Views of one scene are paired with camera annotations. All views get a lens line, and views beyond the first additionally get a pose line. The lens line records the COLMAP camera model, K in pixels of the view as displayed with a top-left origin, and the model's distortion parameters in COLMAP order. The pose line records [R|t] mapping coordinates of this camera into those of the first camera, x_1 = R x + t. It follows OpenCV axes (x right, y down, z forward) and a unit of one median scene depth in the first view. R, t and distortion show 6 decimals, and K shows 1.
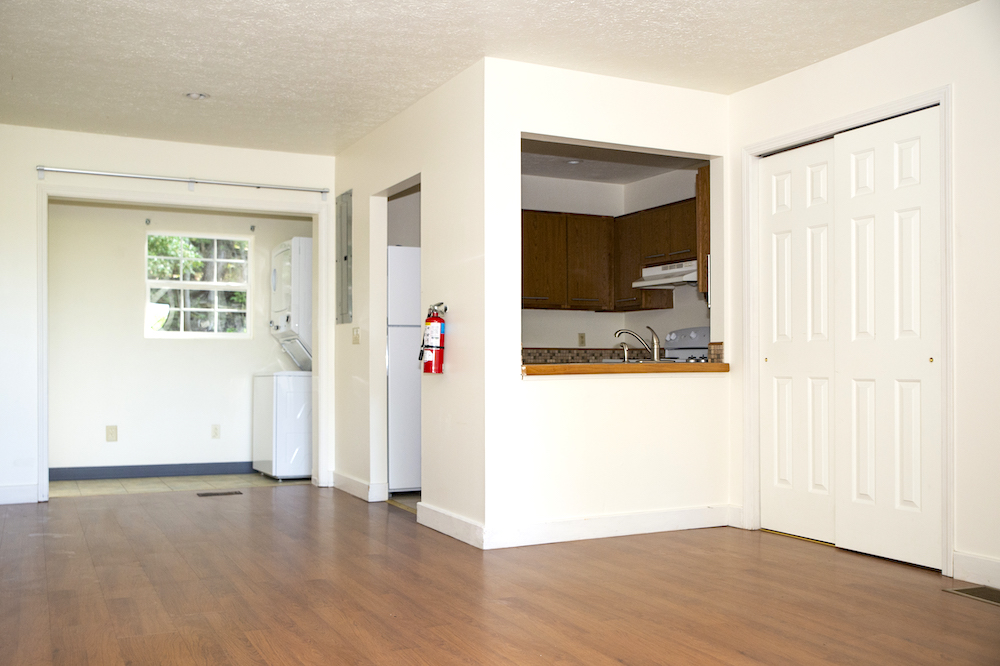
lens RADIAL K [[967.2, 0, 503.5], [0, 967.2, 338.9], [0, 0, 1]] dist [-0.004534, 0.000000]
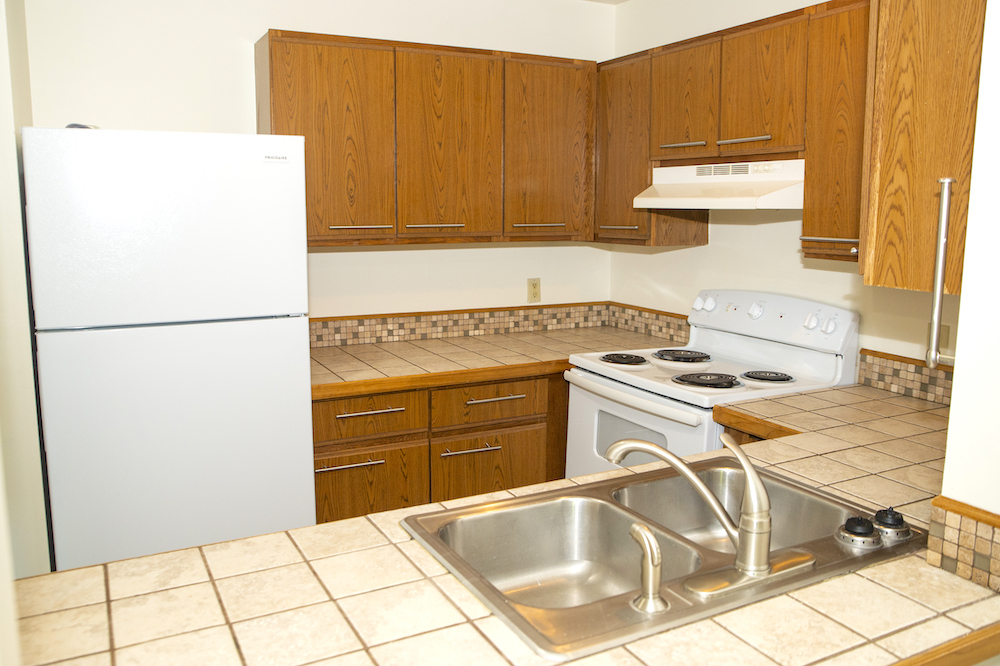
lens RADIAL K [[842.8, 0, 500.3], [0, 842.8, 325.2], [0, 0, 1]] dist [-0.118402, 0.003158]
pose [[0.999800, 0.003085, 0.019746, 0.054087], [-0.006234, 0.986865, 0.161425, -0.059086], [-0.018989, -0.161516, 0.986687, 0.539271]]
